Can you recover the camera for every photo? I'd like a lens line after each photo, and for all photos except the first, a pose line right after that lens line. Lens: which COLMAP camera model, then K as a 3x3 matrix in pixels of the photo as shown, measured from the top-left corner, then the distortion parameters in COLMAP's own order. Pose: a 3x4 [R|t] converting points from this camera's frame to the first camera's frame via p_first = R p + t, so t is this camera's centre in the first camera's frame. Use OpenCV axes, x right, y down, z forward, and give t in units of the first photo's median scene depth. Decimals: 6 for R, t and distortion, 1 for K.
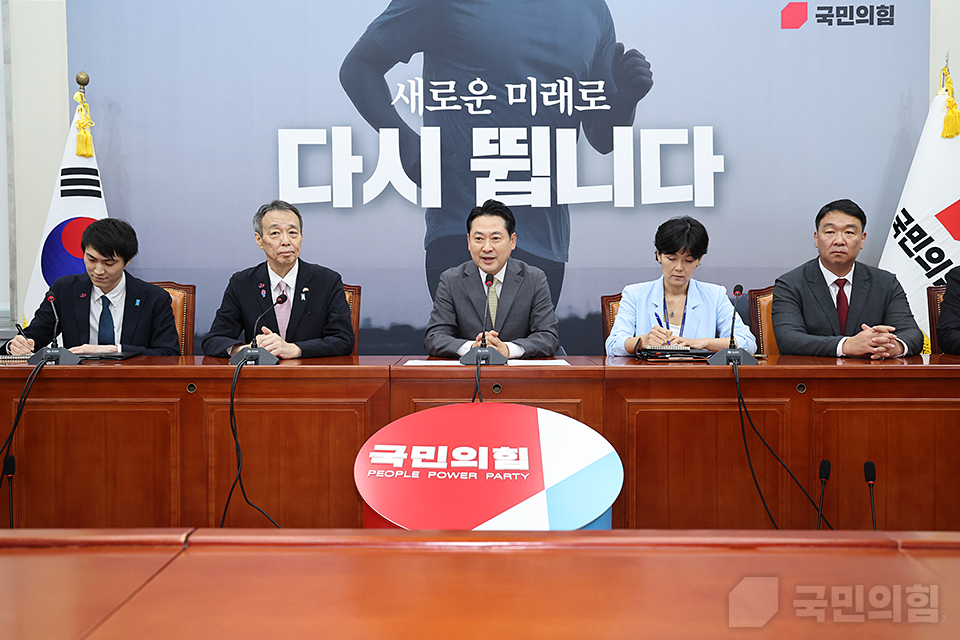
lens RADIAL K [[891.2, 0, 483.8], [0, 891.2, 317.2], [0, 0, 1]] dist [0.022939, 0.000000]
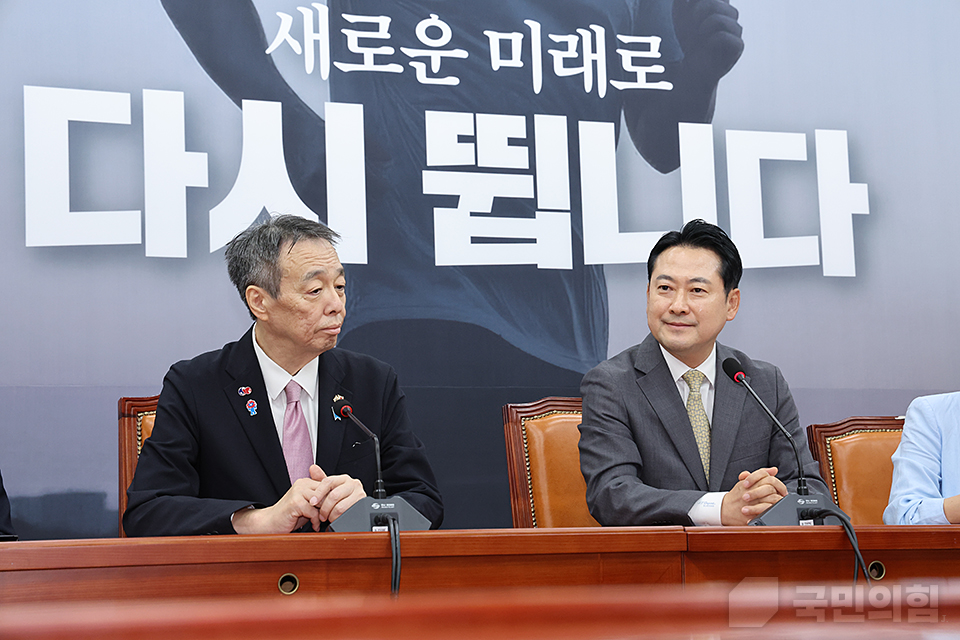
lens RADIAL K [[1866.1, 0, 484.3], [0, 1866.1, 321.1], [0, 0, 1]] dist [0.306882, 0.000000]
pose [[0.941739, 0.019178, 0.335796, -0.335868], [0.024884, 0.991664, -0.126422, 0.041560], [-0.335422, 0.127412, 0.933412, 0.012043]]
